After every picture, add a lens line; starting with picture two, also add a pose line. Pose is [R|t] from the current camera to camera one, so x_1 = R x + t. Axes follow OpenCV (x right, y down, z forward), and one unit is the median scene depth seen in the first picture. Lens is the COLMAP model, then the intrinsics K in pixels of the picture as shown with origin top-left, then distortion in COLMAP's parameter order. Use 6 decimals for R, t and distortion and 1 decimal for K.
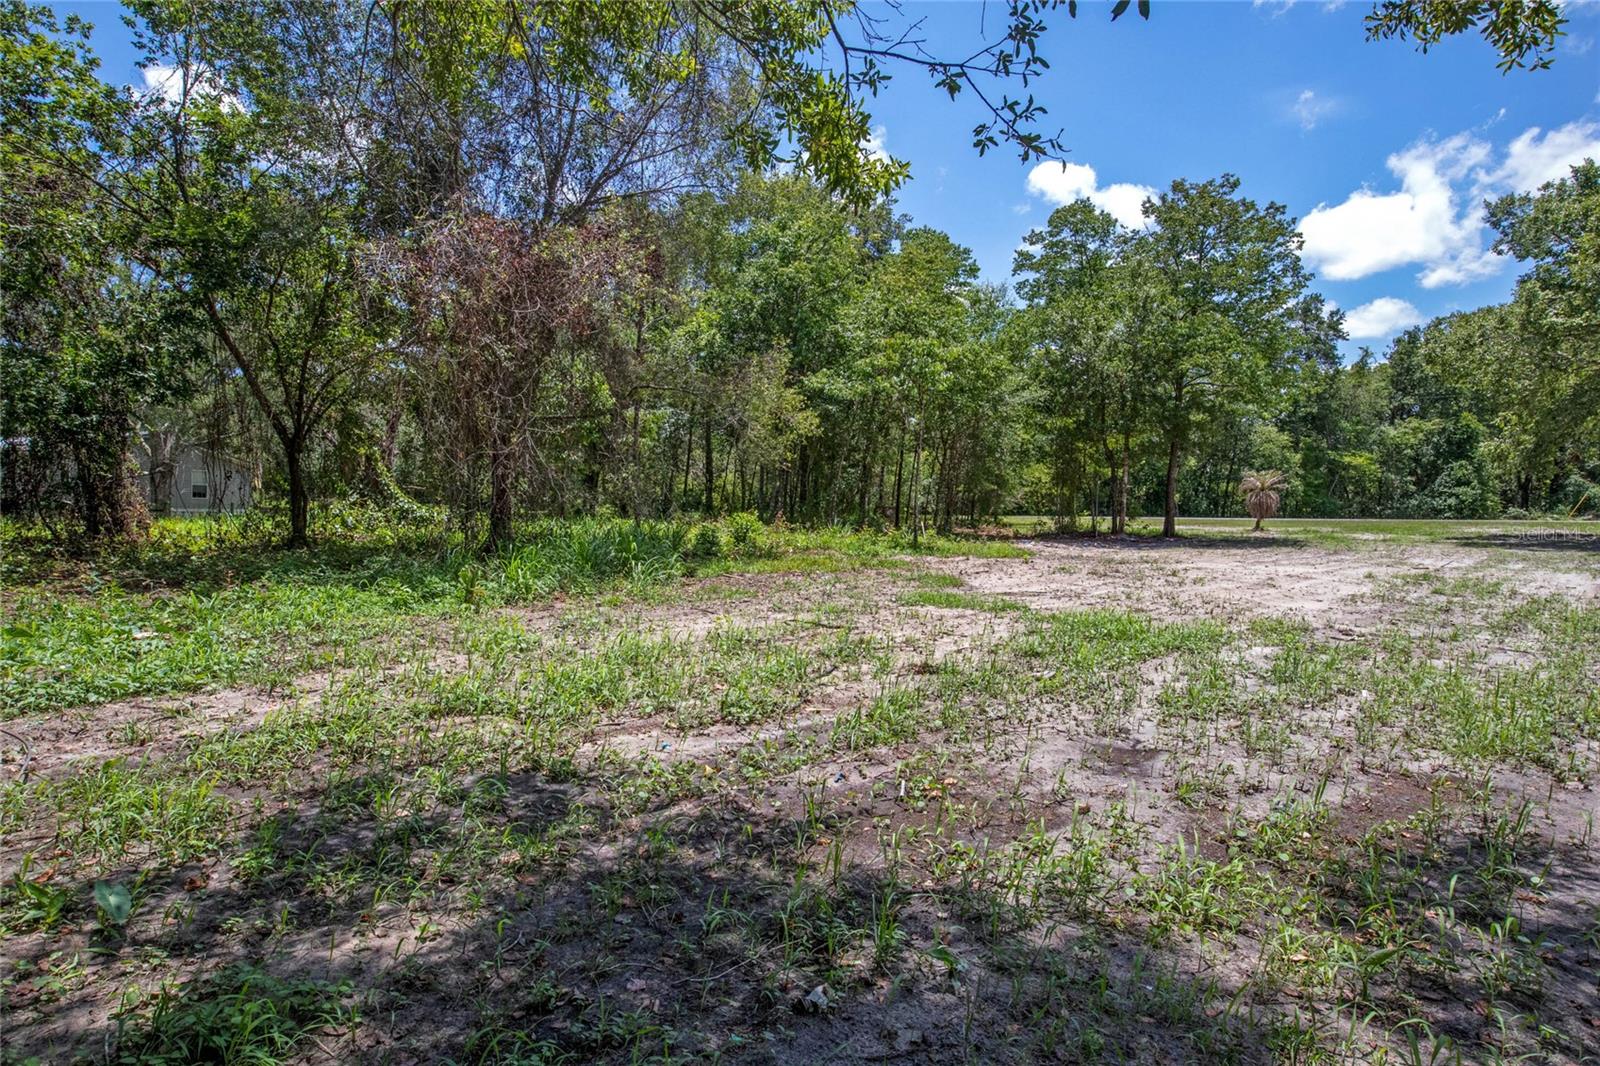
lens RADIAL K [[809.5, 0, 802.2], [0, 809.5, 542.8], [0, 0, 1]] dist [-0.028151, 0.001035]
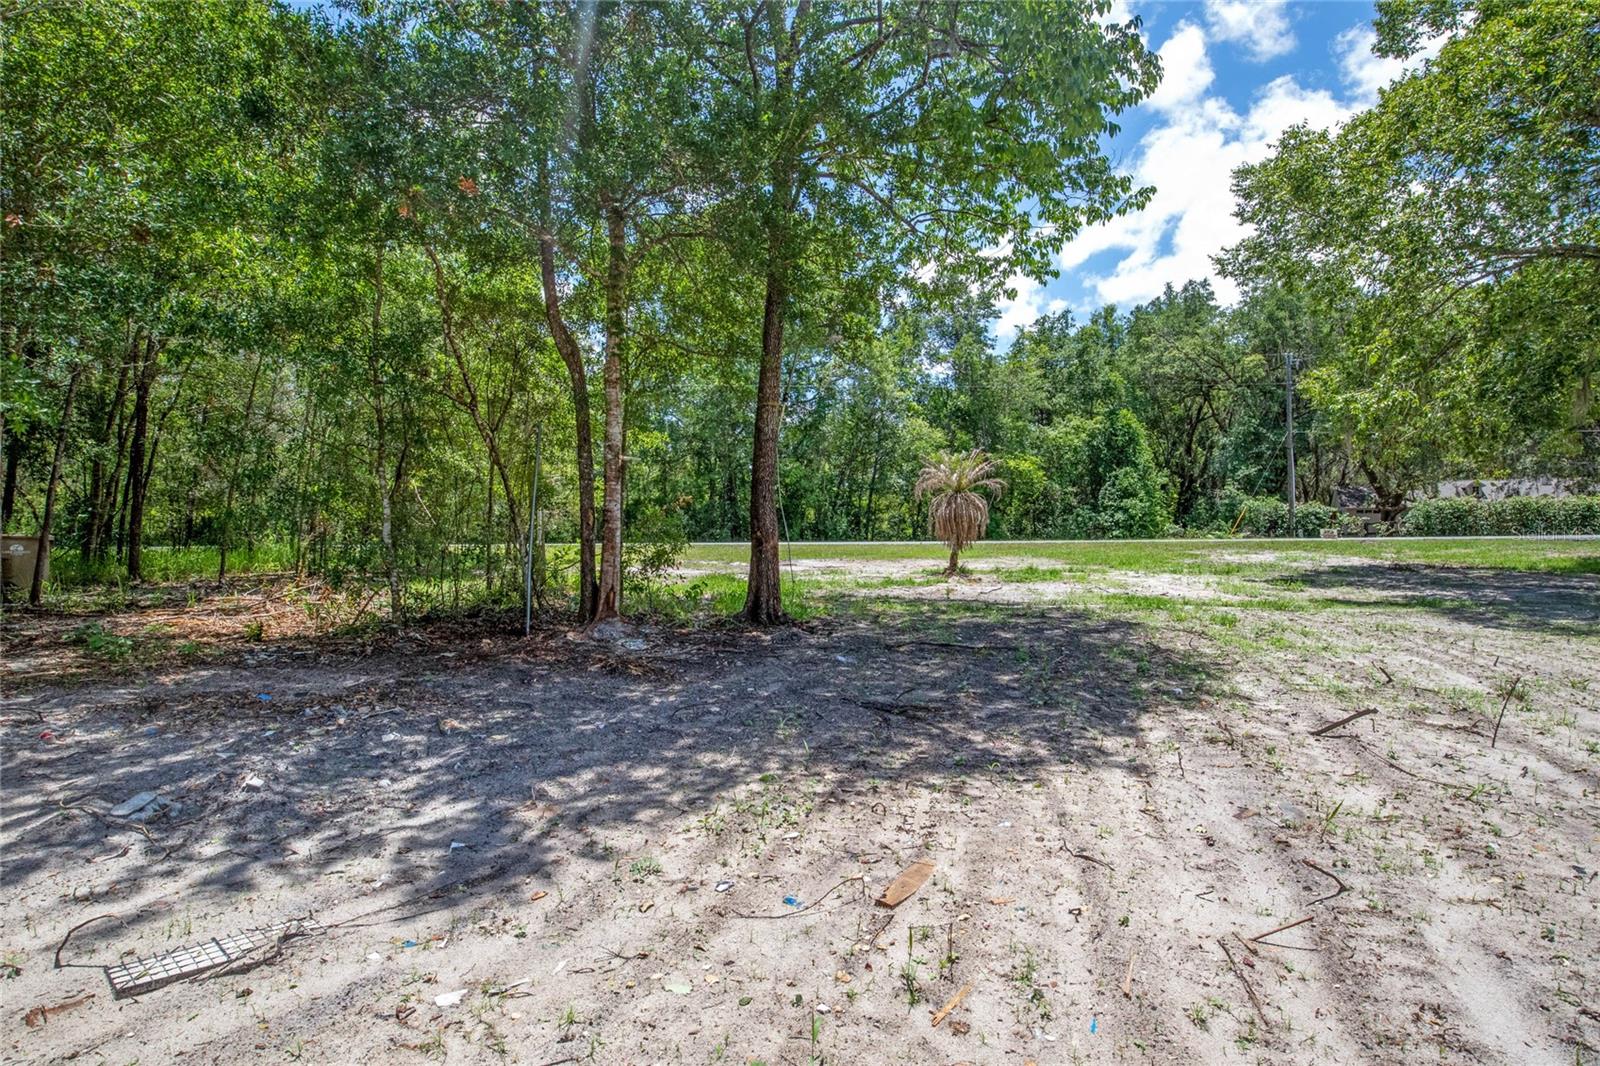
lens RADIAL K [[767.0, 0, 800.0], [0, 767.0, 533.0], [0, 0, 1]] dist [-0.022138, 0.000180]
pose [[0.915459, -0.010347, 0.402279, 0.201924], [0.027424, 0.998949, -0.036713, -0.015691], [-0.401476, 0.044641, 0.914781, 0.418422]]
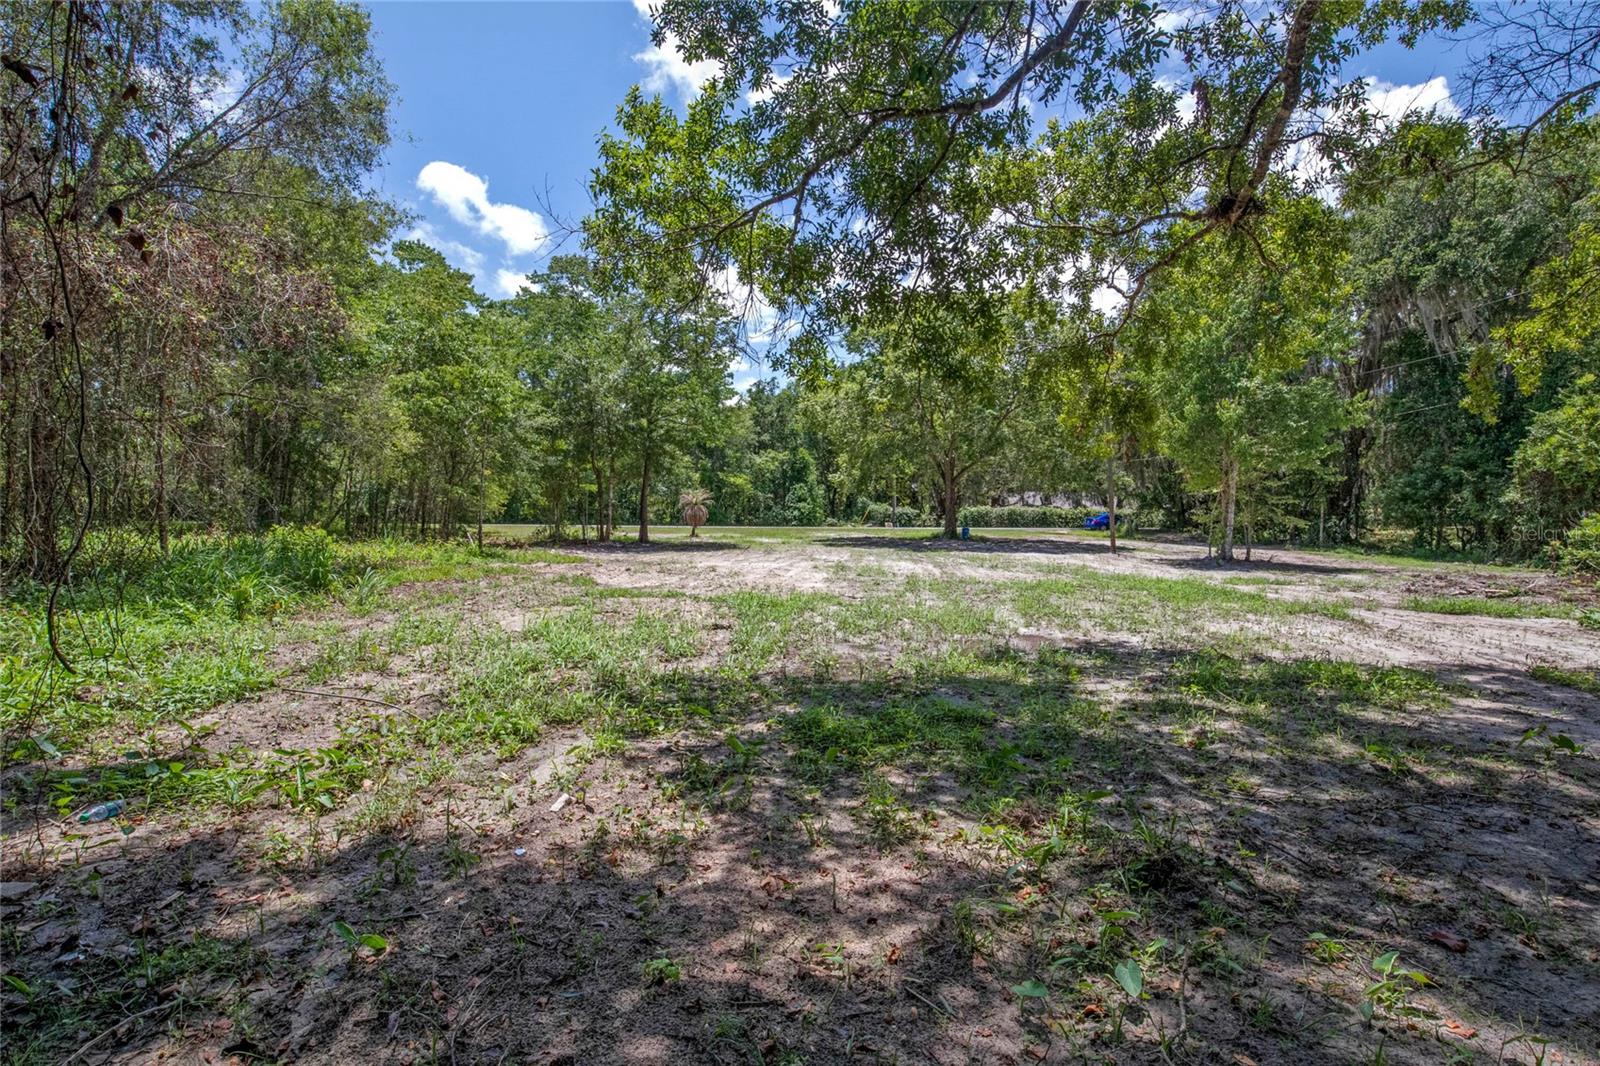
lens RADIAL K [[809.5, 0, 802.2], [0, 809.5, 542.8], [0, 0, 1]] dist [-0.028151, 0.001035]
pose [[0.745935, -0.013574, 0.665880, -0.101424], [0.017318, 0.999850, 0.000982, -0.002387], [-0.665793, 0.010800, 0.746058, -0.043441]]
